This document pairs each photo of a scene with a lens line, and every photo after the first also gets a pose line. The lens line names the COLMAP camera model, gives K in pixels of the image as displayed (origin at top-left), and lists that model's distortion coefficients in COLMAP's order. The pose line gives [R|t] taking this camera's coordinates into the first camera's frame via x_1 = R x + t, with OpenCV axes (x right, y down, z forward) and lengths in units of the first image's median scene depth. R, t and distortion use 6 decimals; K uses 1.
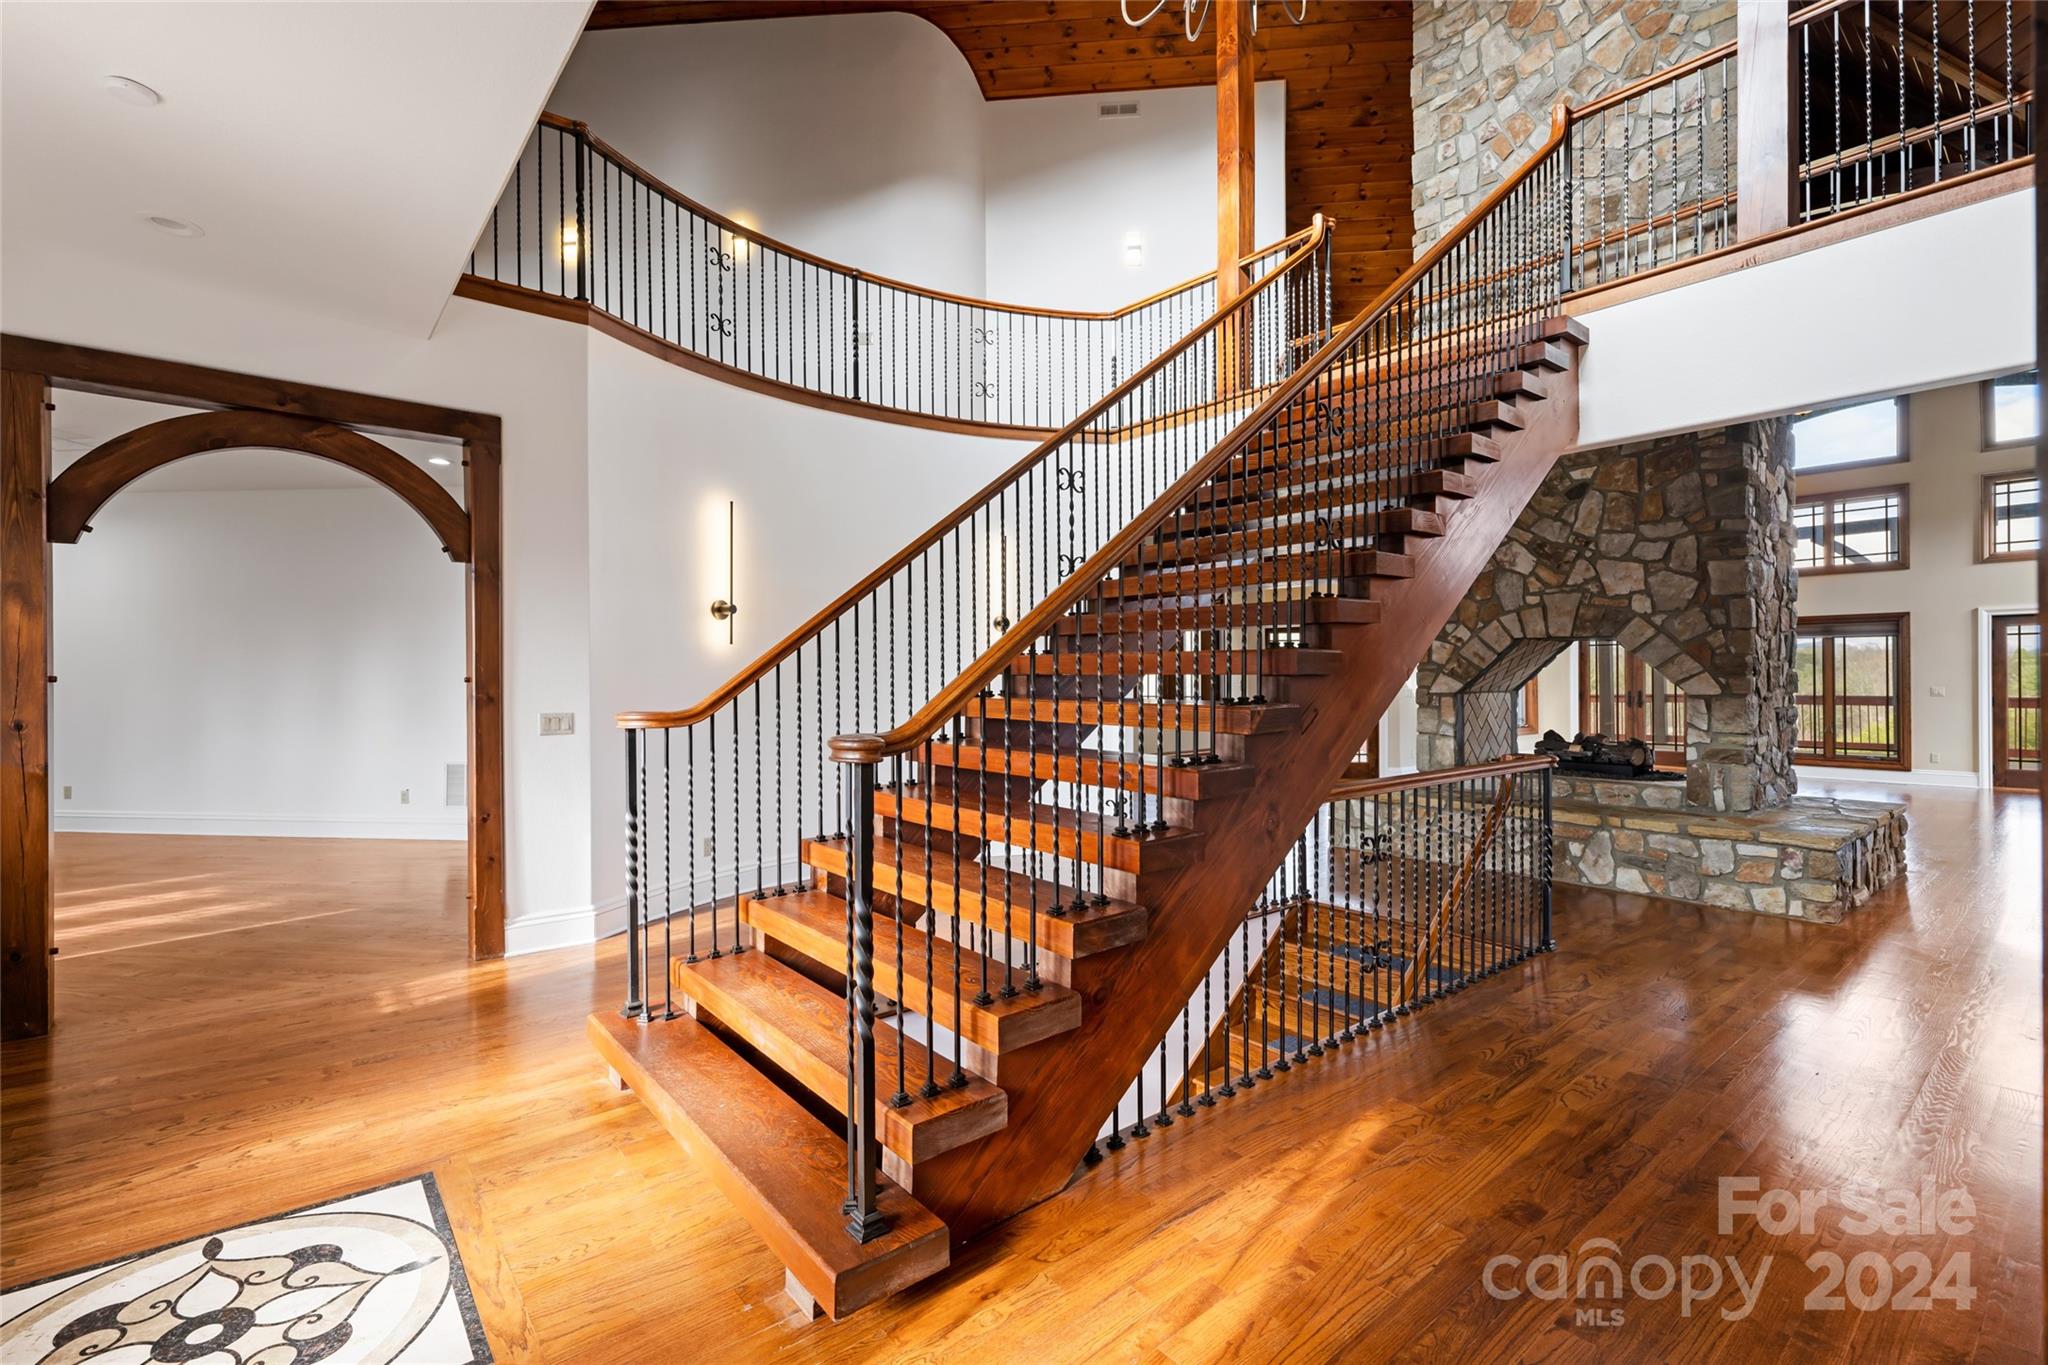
lens RADIAL K [[911.2, 0, 1019.5], [0, 911.2, 674.3], [0, 0, 1]] dist [-0.002588, 0.000217]
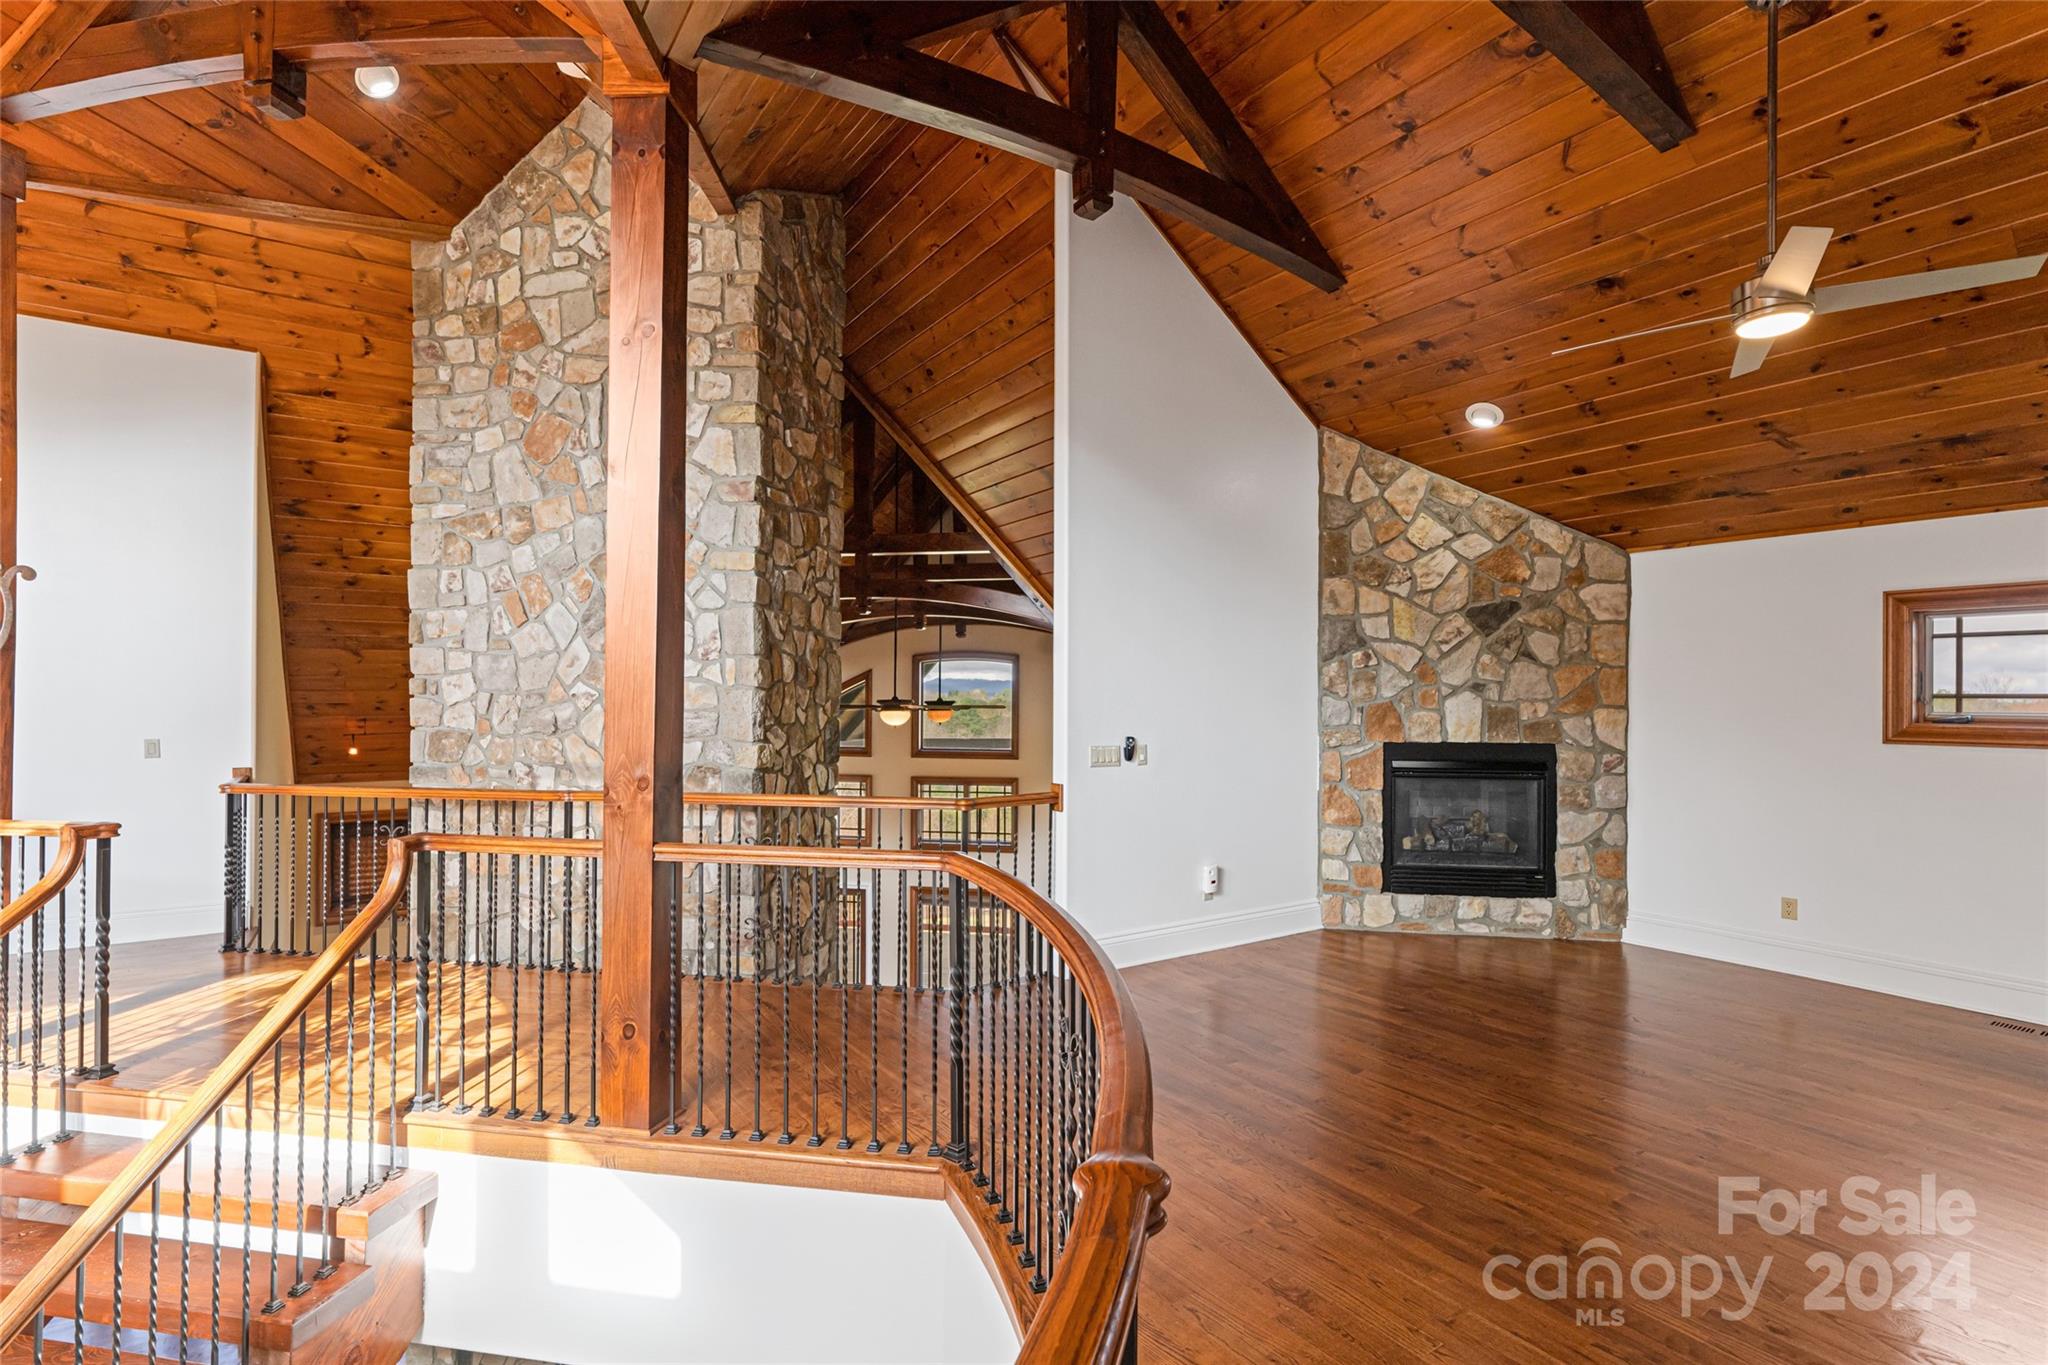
lens RADIAL K [[966.7, 0, 1024.3], [0, 966.7, 697.8], [0, 0, 1]] dist [-0.000164, 0.000083]
pose [[0.763289, 0.010237, 0.645976, 0.360800], [-0.008217, 0.999947, -0.006137, -0.542756], [-0.646005, -0.000623, 0.763333, 0.125568]]
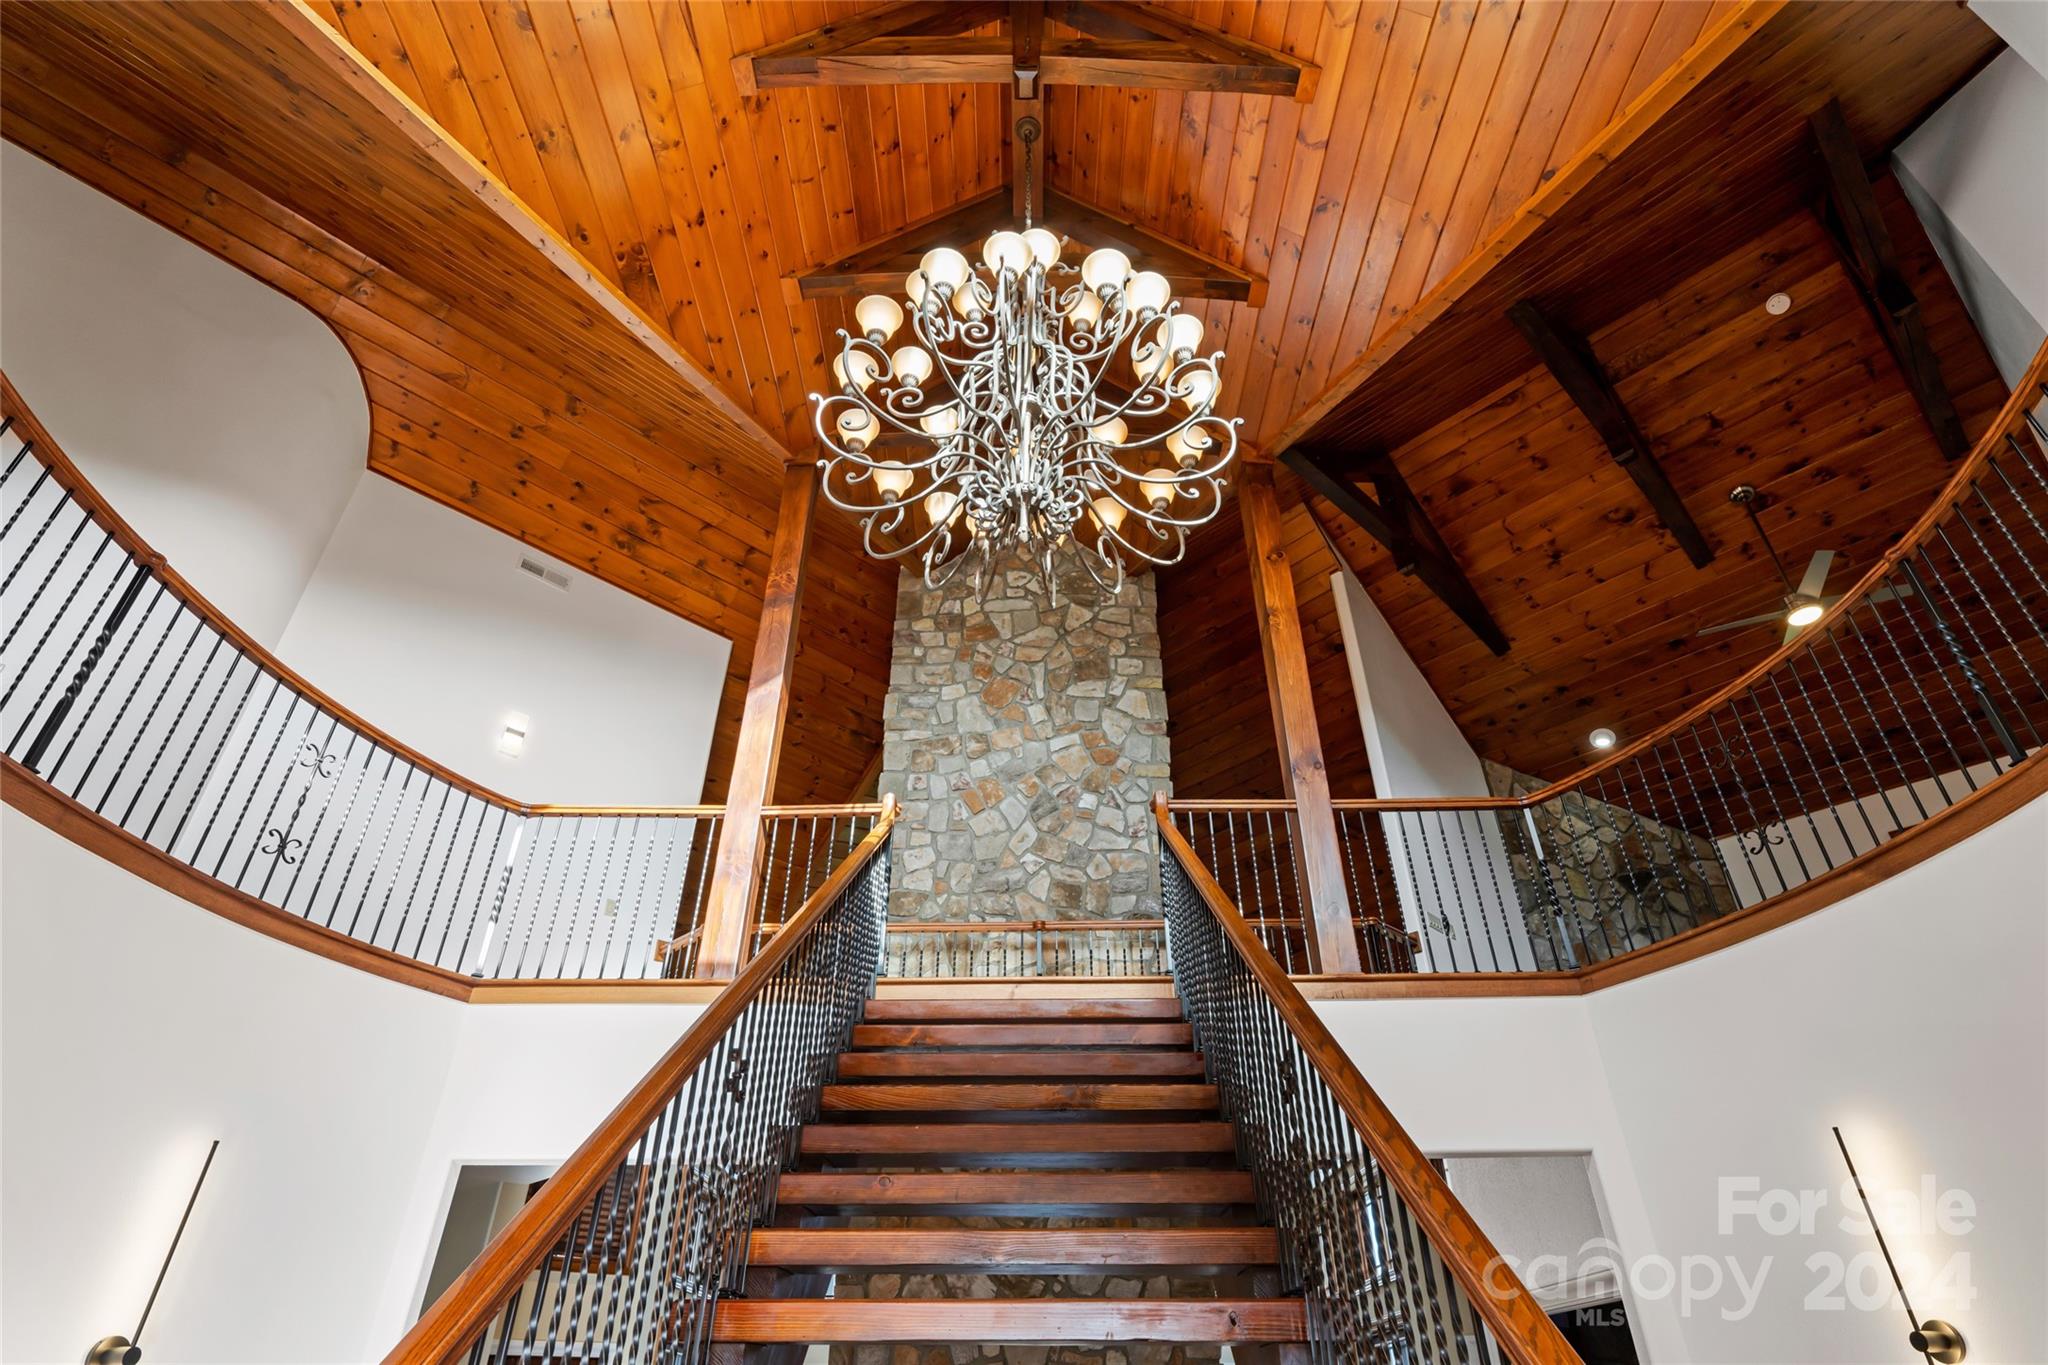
lens RADIAL K [[1072.7, 0, 1024.0], [0, 1072.7, 682.5], [0, 0, 1]] dist [-0.001401, 0.000030]
pose [[0.635431, 0.439051, 0.635186, -0.237669], [0.000154, 0.822540, -0.568707, -0.033445], [-0.772157, 0.361472, 0.522600, 0.335320]]
